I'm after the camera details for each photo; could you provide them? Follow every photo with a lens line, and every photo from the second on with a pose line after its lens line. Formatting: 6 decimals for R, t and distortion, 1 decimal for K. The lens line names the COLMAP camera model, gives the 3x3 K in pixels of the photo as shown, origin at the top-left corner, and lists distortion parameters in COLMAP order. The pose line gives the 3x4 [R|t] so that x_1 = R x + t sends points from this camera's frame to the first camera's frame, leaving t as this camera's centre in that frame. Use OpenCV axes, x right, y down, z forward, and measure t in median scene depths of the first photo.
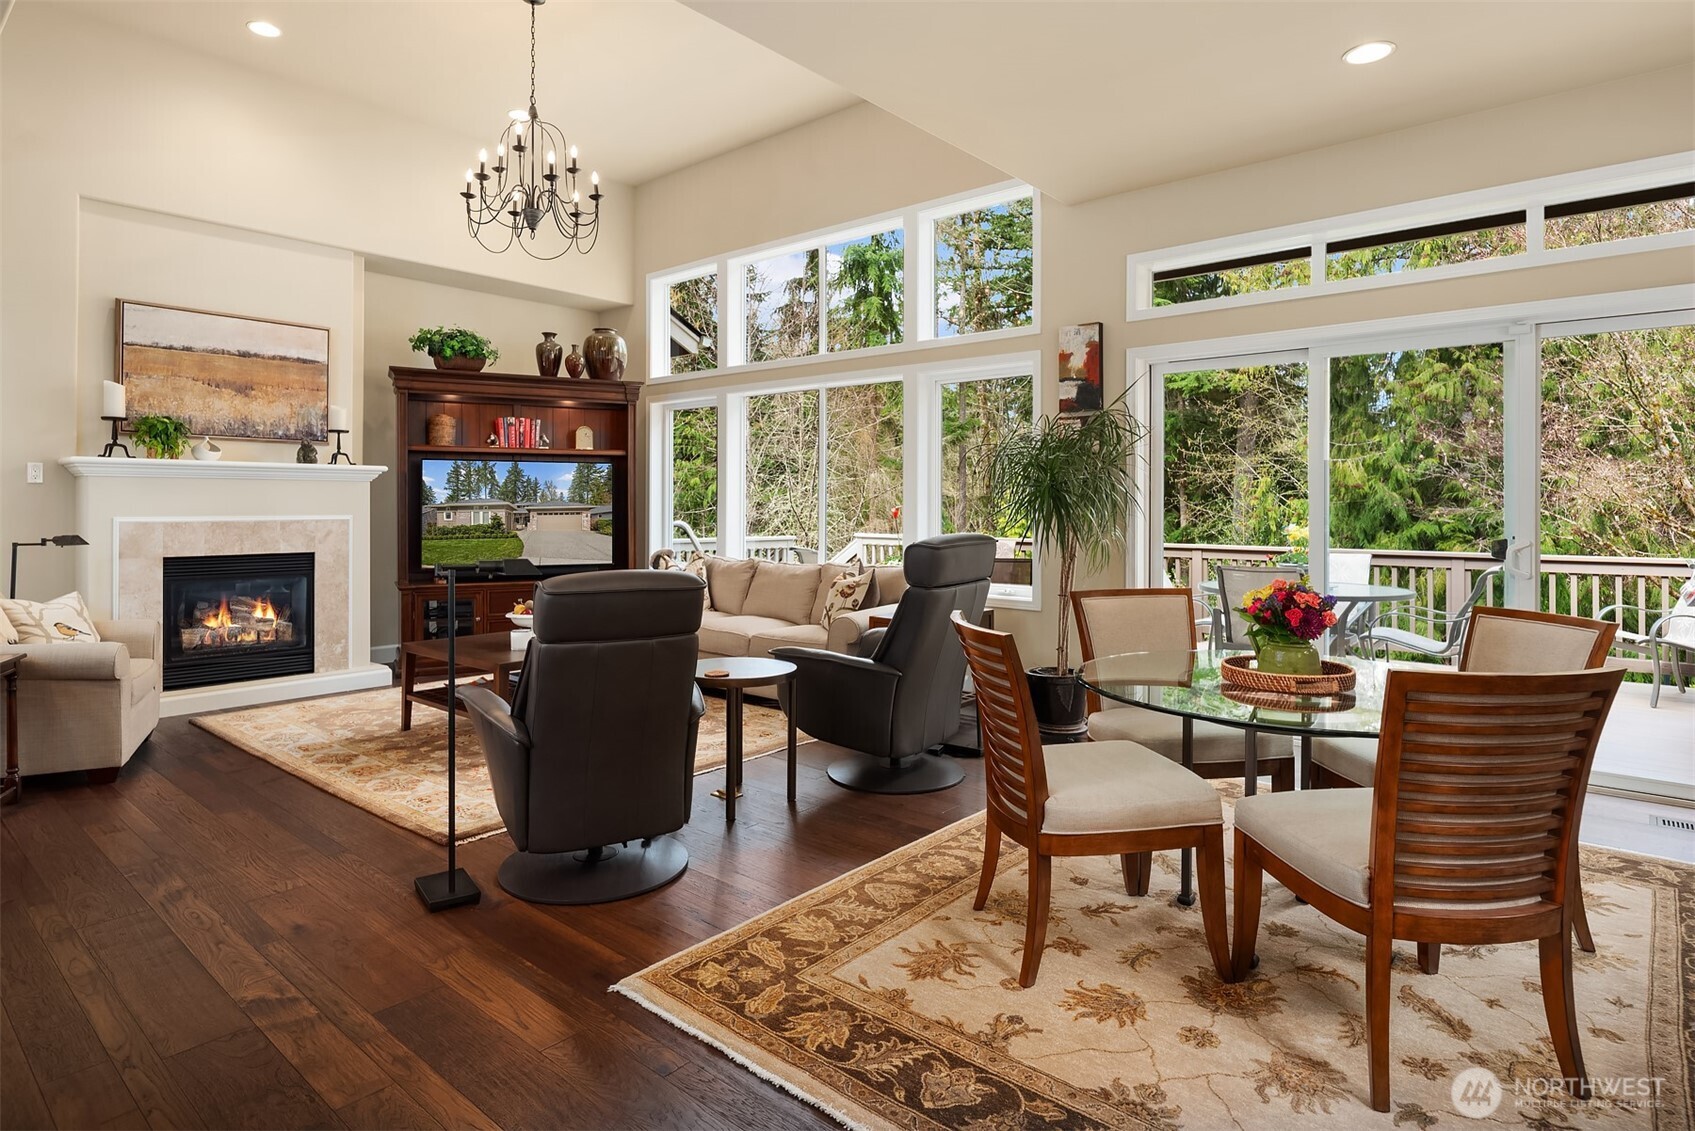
lens RADIAL K [[912.9, 0, 850.1], [0, 912.9, 504.3], [0, 0, 1]] dist [-0.008425, -0.000640]
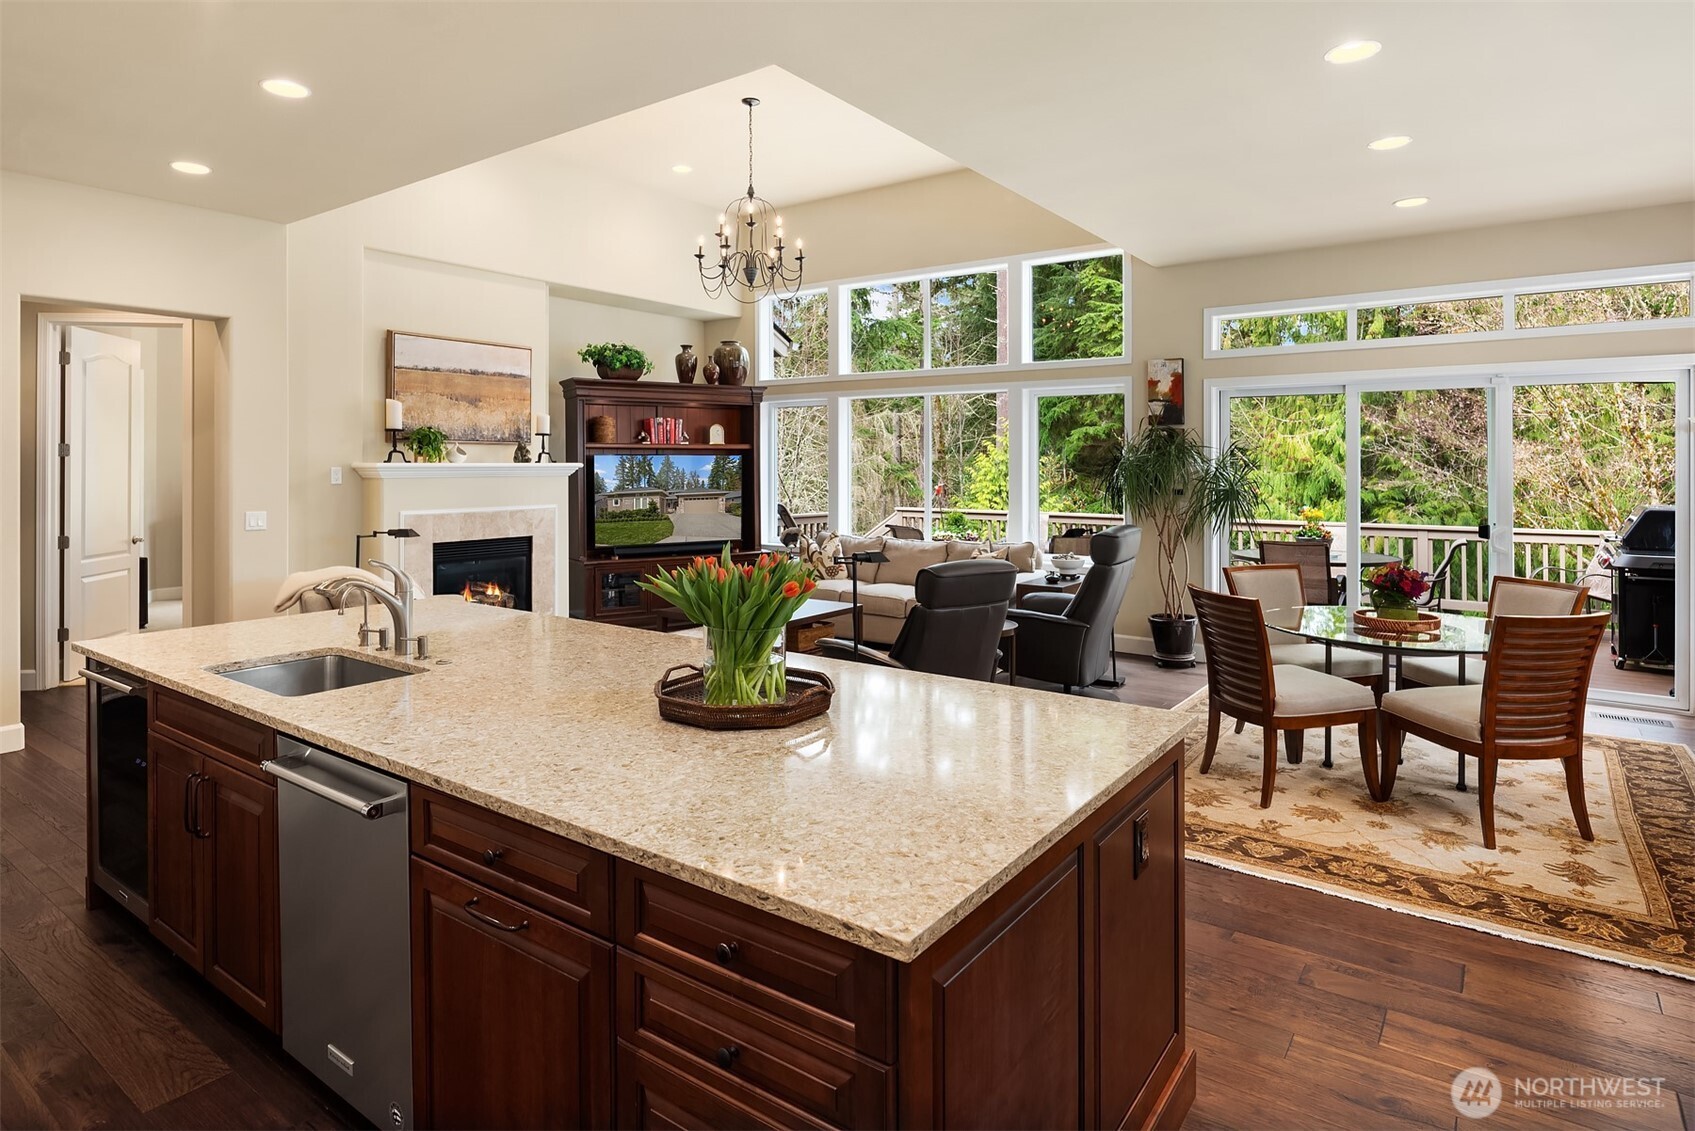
lens RADIAL K [[902.0, 0, 848.6], [0, 902.0, 466.0], [0, 0, 1]] dist [-0.003265, -0.001955]
pose [[0.997190, -0.004014, 0.074806, -0.256319], [0.003923, 0.999991, 0.001354, -0.039824], [-0.074810, -0.001057, 0.997197, -0.222077]]
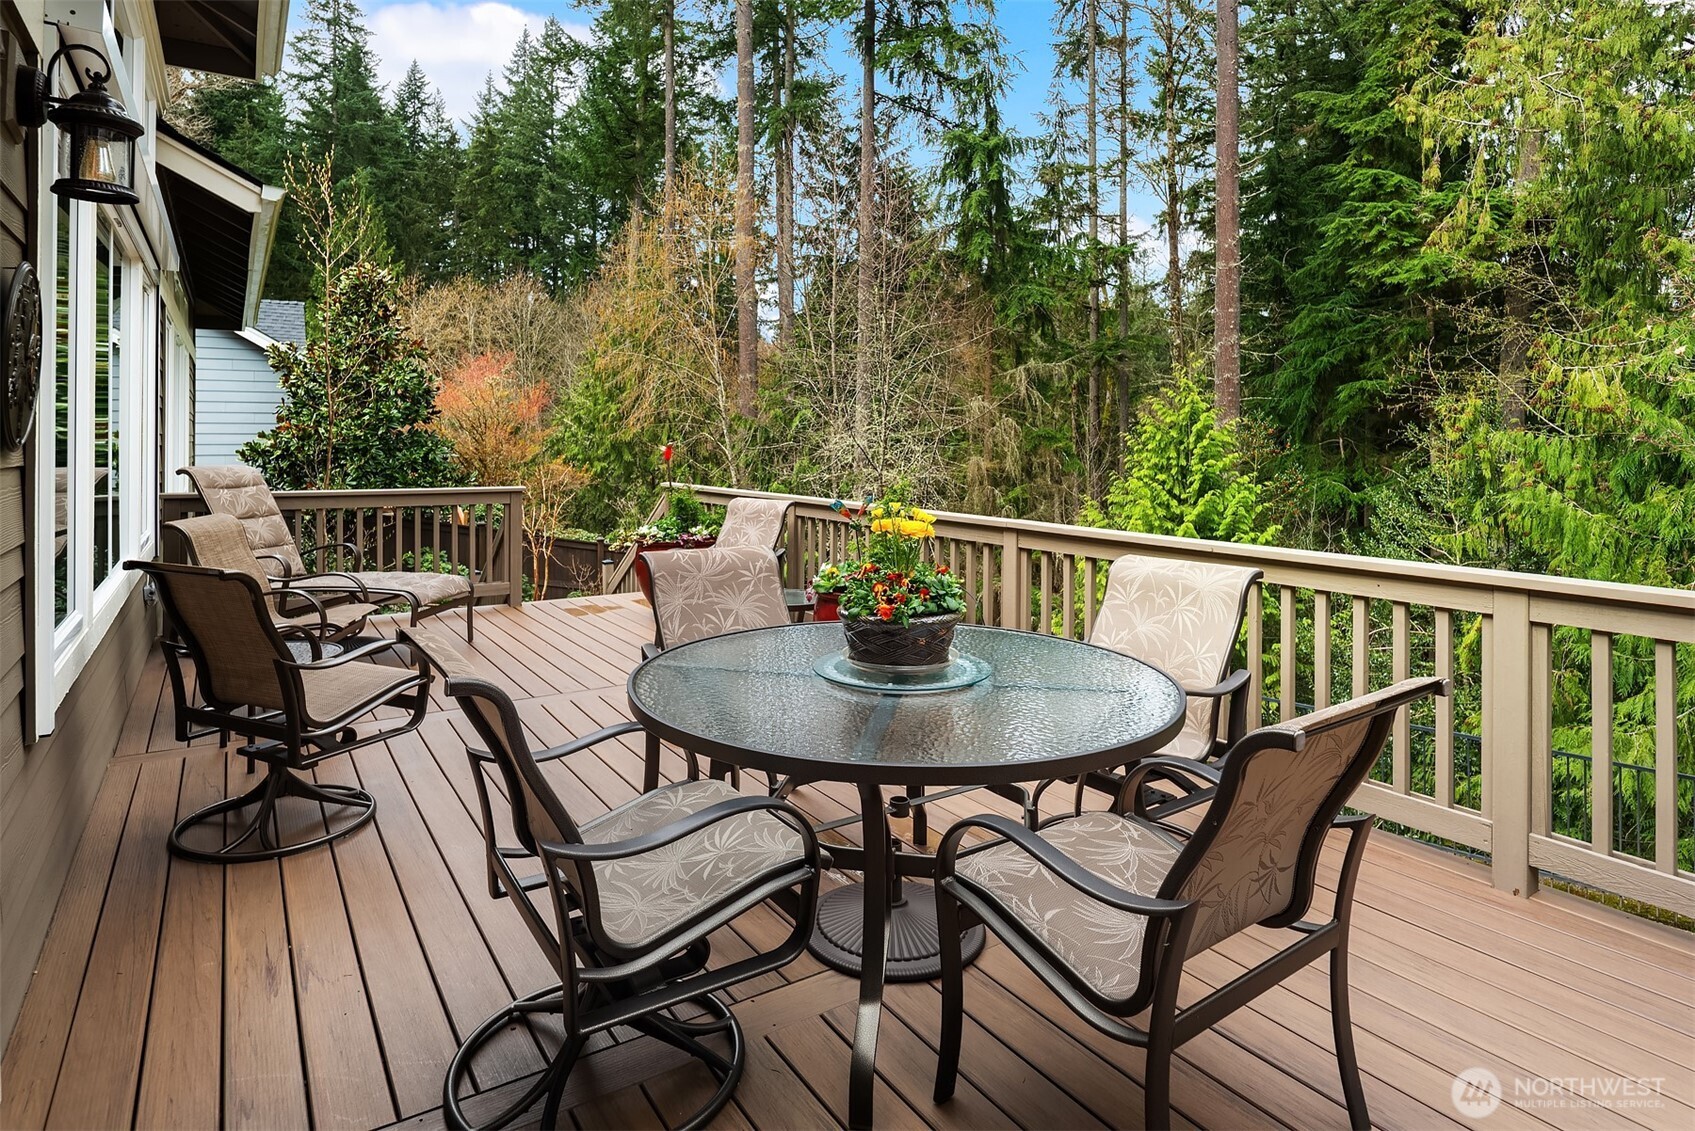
lens RADIAL K [[912.9, 0, 850.1], [0, 912.9, 504.3], [0, 0, 1]] dist [-0.008425, -0.000640]
pose [[0.964762, 0.012883, -0.262808, 0.578385], [0.005901, 0.997490, 0.070561, -0.005743], [0.263057, -0.069626, 0.962265, 0.684324]]
